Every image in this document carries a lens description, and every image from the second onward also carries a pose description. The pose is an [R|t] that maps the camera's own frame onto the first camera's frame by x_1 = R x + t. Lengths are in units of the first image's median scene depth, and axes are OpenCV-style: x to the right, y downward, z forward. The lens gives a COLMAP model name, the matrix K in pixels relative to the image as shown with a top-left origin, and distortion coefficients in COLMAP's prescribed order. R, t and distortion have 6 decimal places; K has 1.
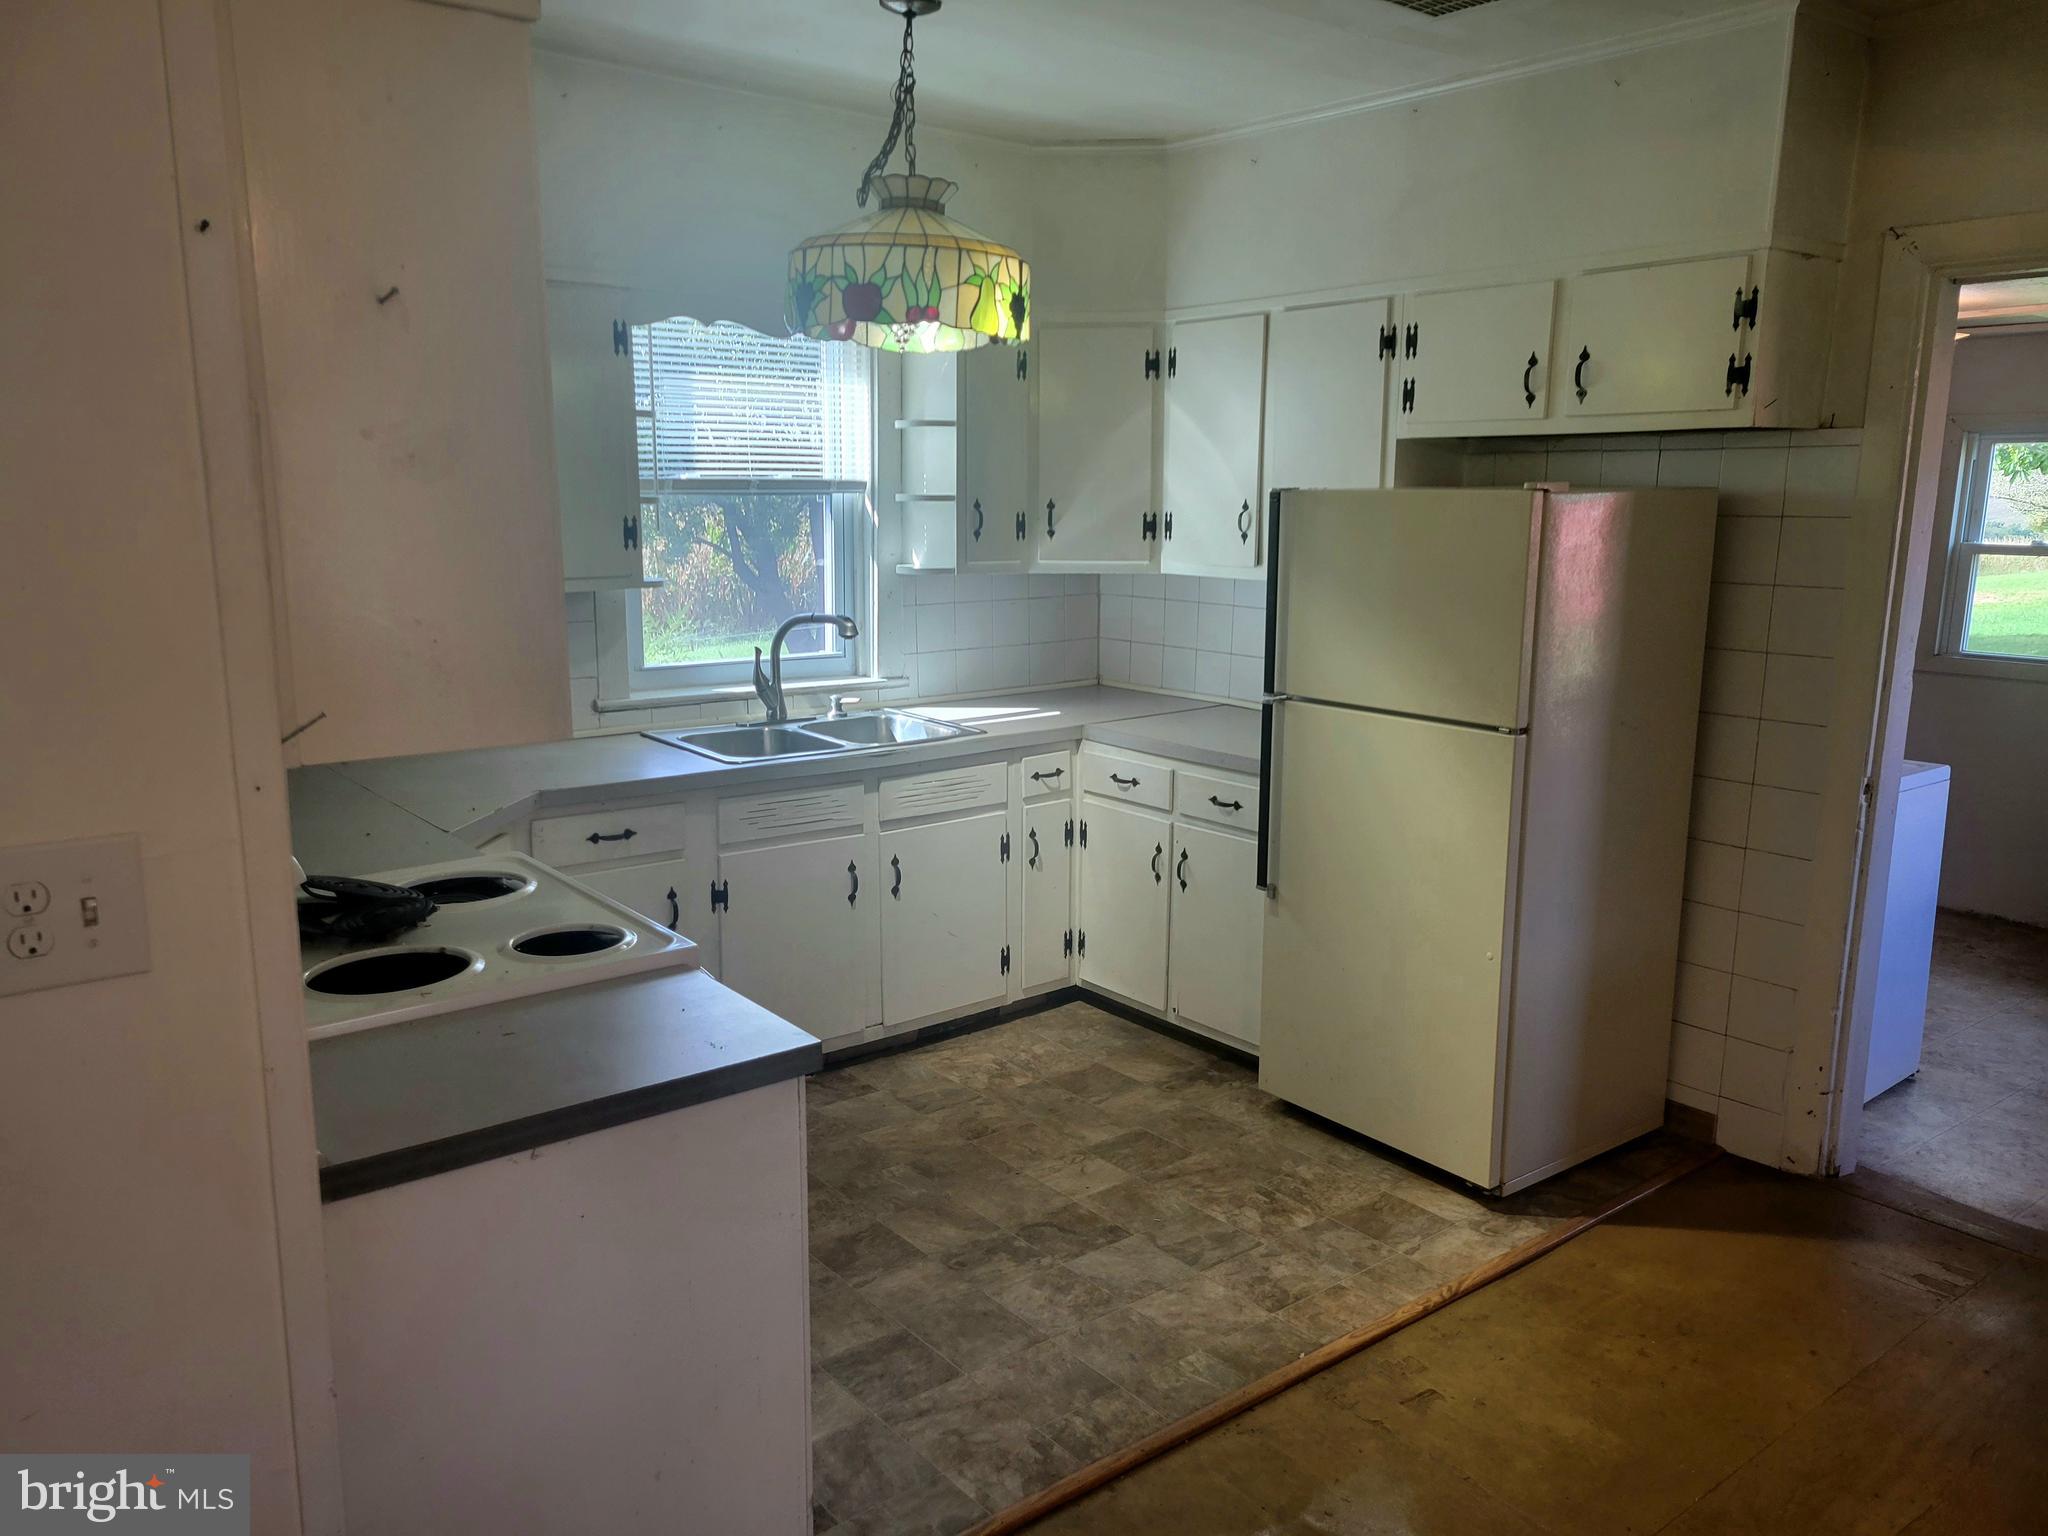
lens RADIAL K [[1518.6, 0, 1019.5], [0, 1518.6, 773.0], [0, 0, 1]] dist [0.048061, 0.000048]
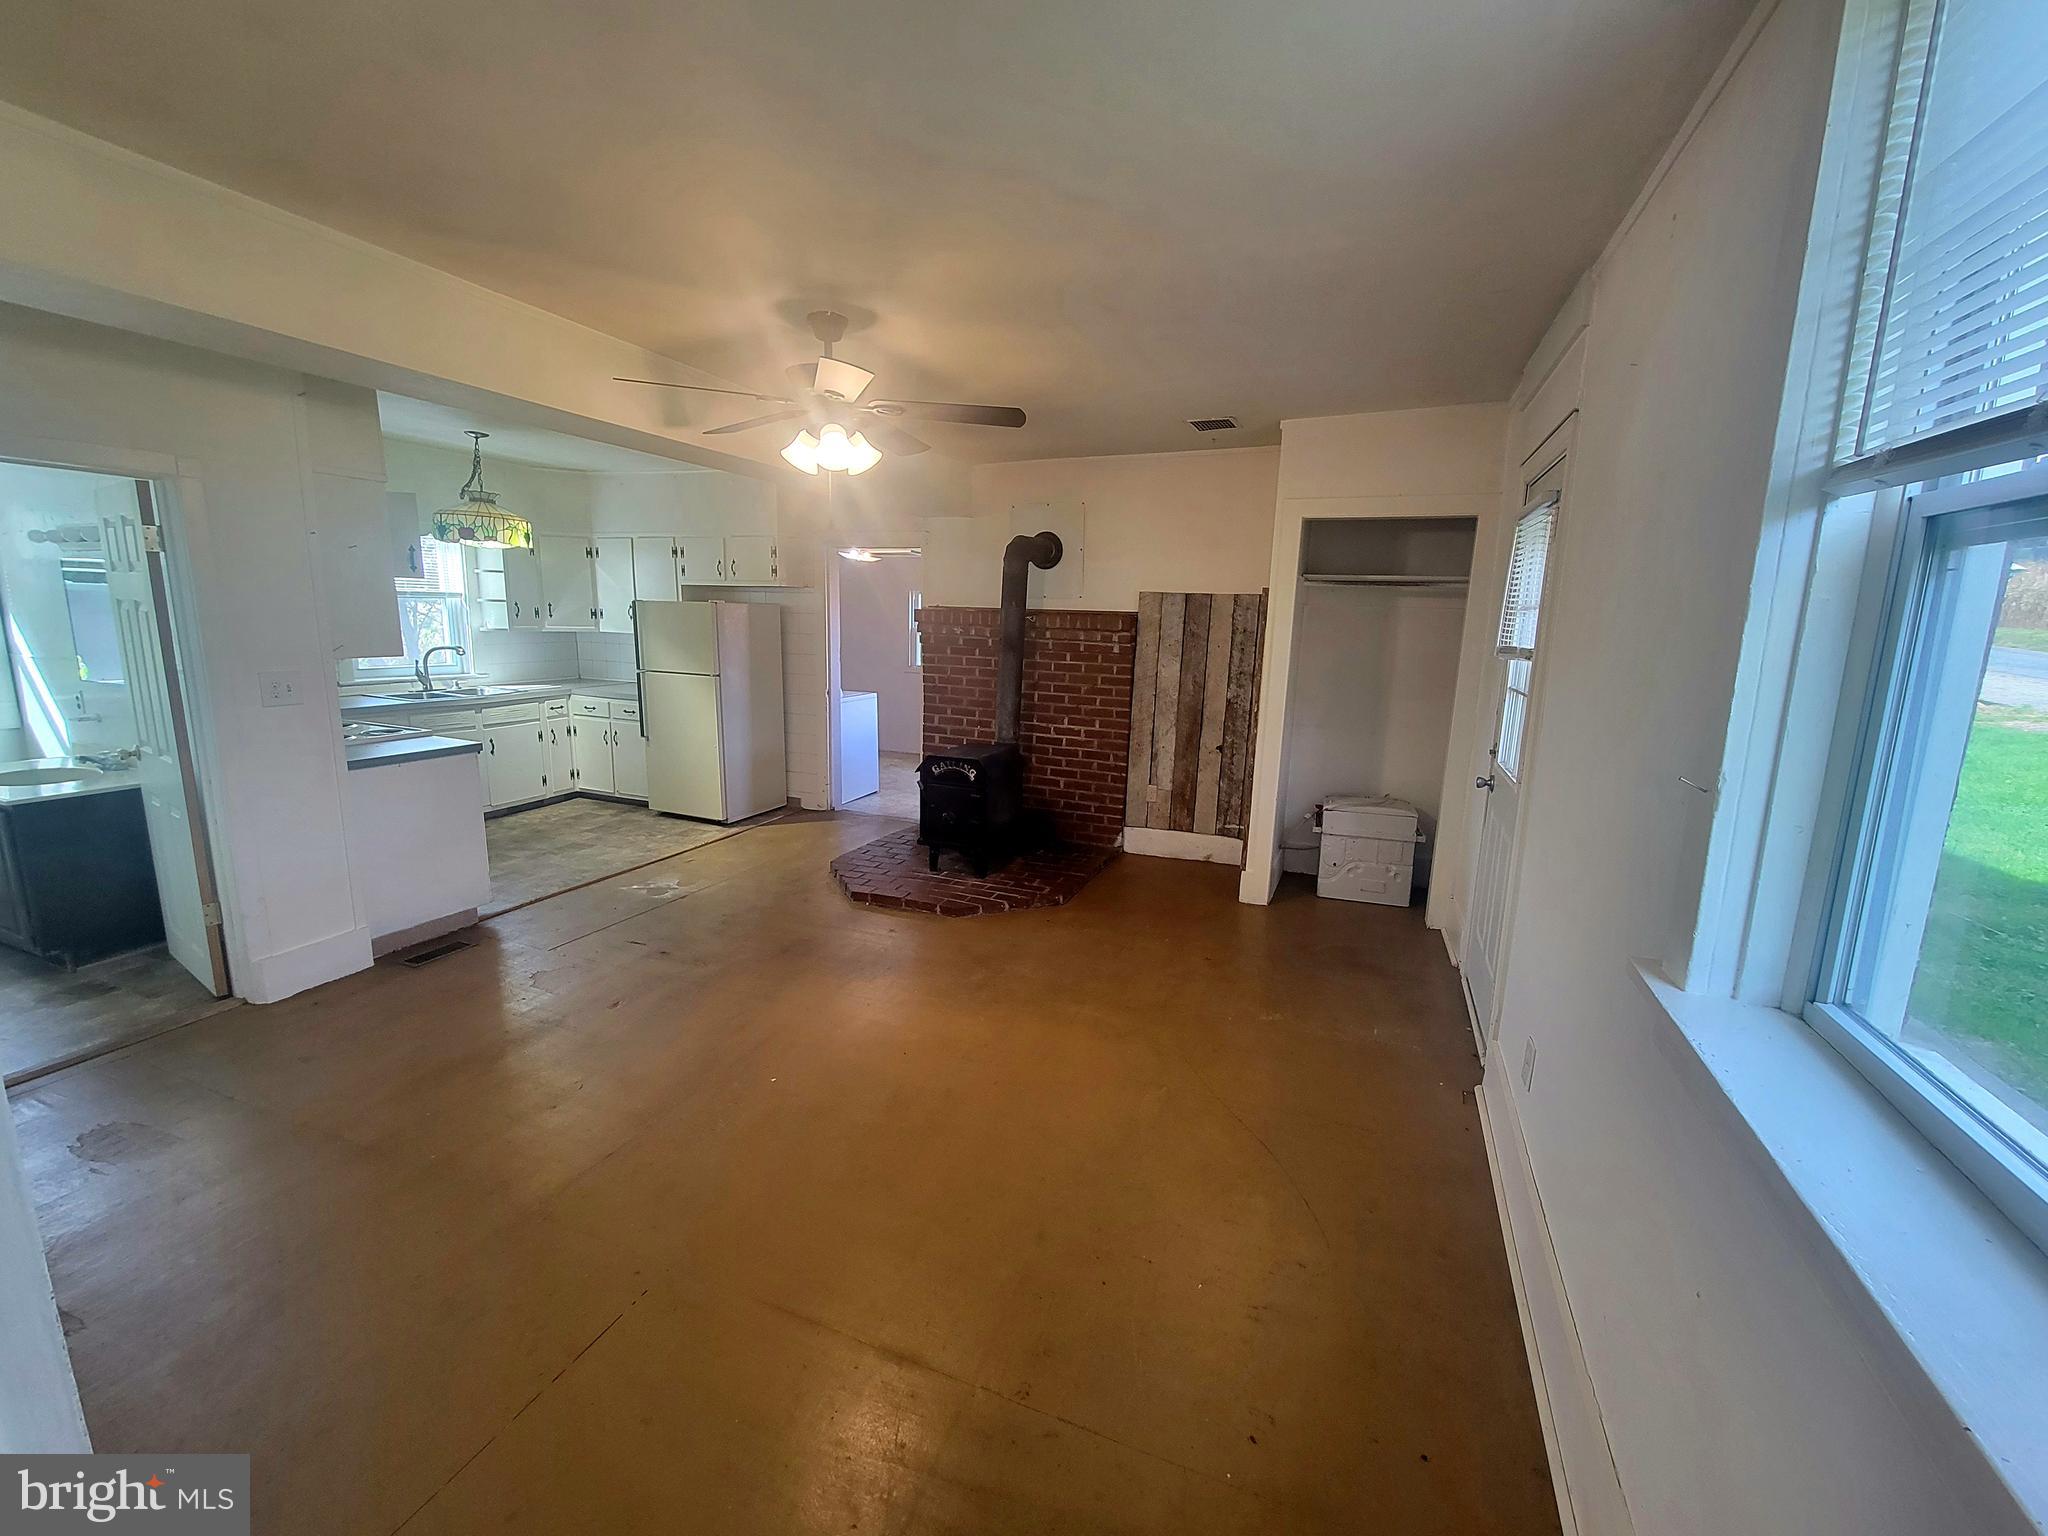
lens RADIAL K [[830.9, 0, 1036.7], [0, 830.9, 771.2], [0, 0, 1]] dist [-0.001253, -0.000072]
pose [[0.863791, -0.074962, 0.498243, 0.012376], [0.069697, 0.997141, 0.029191, 0.134476], [-0.499006, 0.009511, 0.866546, -0.695777]]
